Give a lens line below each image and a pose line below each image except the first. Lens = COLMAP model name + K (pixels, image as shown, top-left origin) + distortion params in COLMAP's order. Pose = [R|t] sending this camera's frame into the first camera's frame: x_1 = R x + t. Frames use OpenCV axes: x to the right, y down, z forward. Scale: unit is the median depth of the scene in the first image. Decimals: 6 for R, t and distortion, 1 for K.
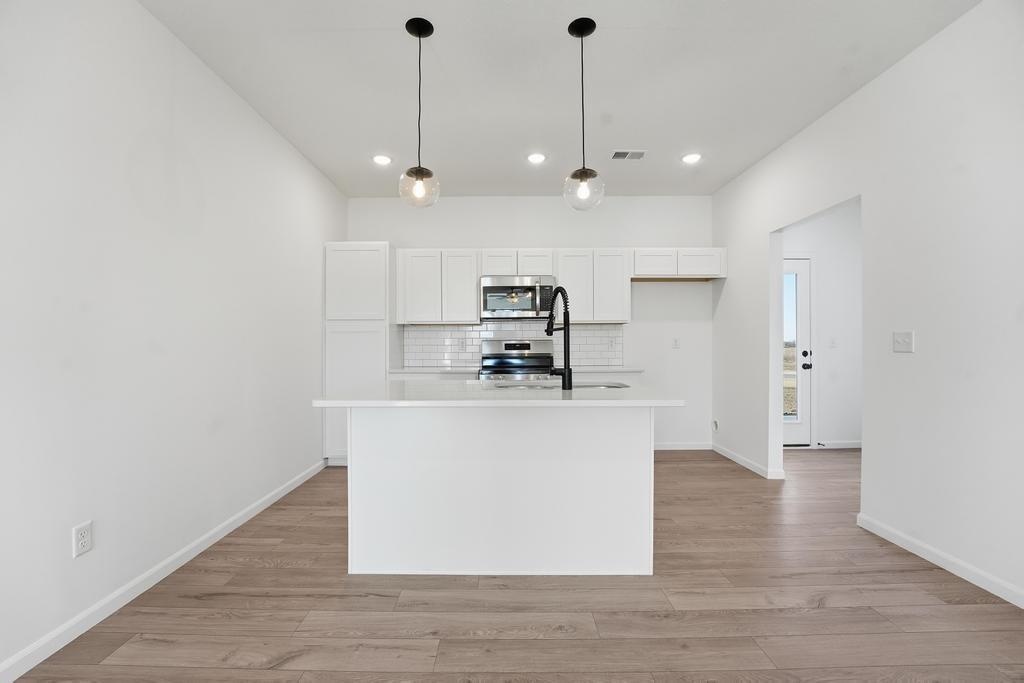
lens RADIAL K [[423.4, 0, 497.4], [0, 423.4, 346.7], [0, 0, 1]] dist [-0.017847, 0.000004]
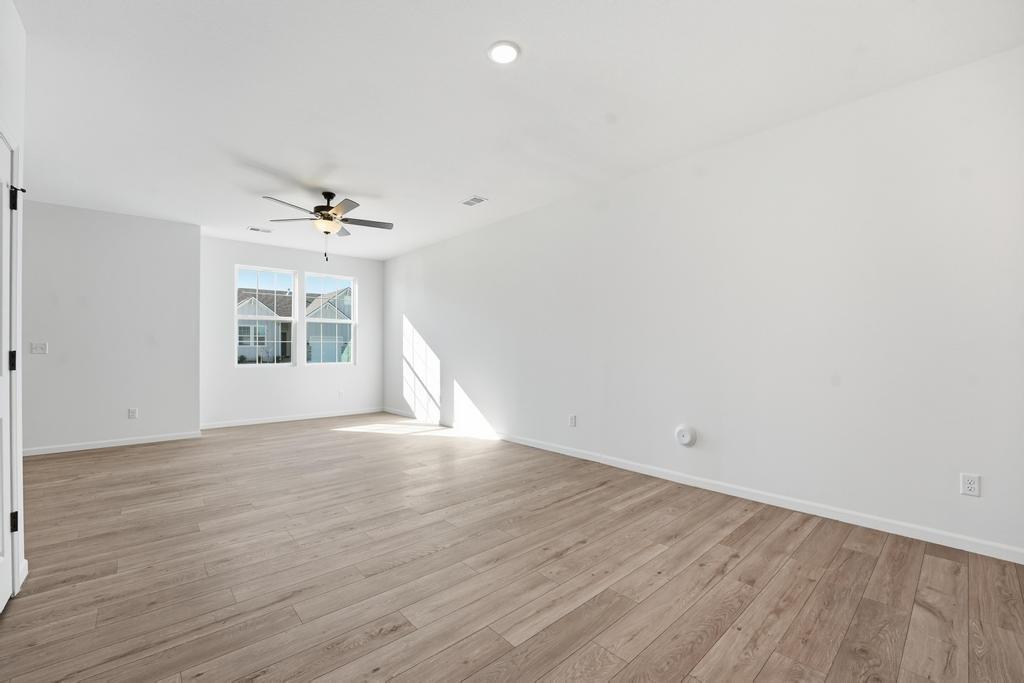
lens RADIAL K [[423.4, 0, 497.4], [0, 423.4, 346.7], [0, 0, 1]] dist [-0.017847, 0.000004]
pose [[-0.746346, 0.005340, -0.665537, 0.450426], [0.003658, 0.999986, 0.003921, -0.004355], [0.665548, 0.000492, -0.746355, 0.398065]]
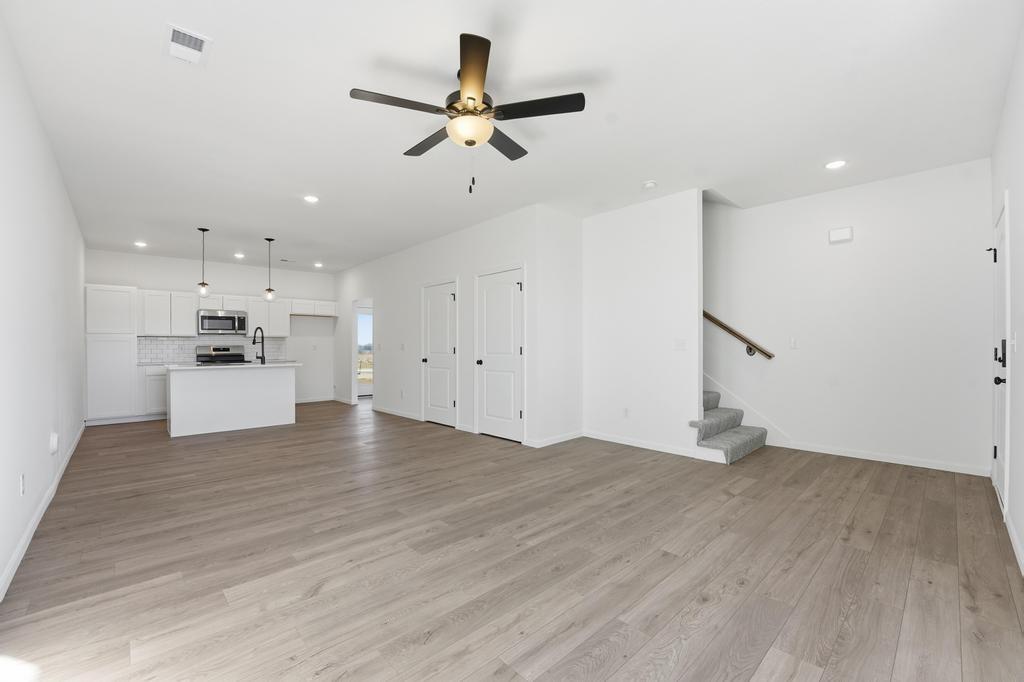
lens RADIAL K [[423.4, 0, 497.4], [0, 423.4, 346.2], [0, 0, 1]] dist [-0.017847, 0.000004]
pose [[0.734891, 0.001272, 0.678184, -0.317301], [0.005575, 0.999953, -0.007916, 0.007007], [-0.678162, 0.009598, 0.734850, -1.147327]]
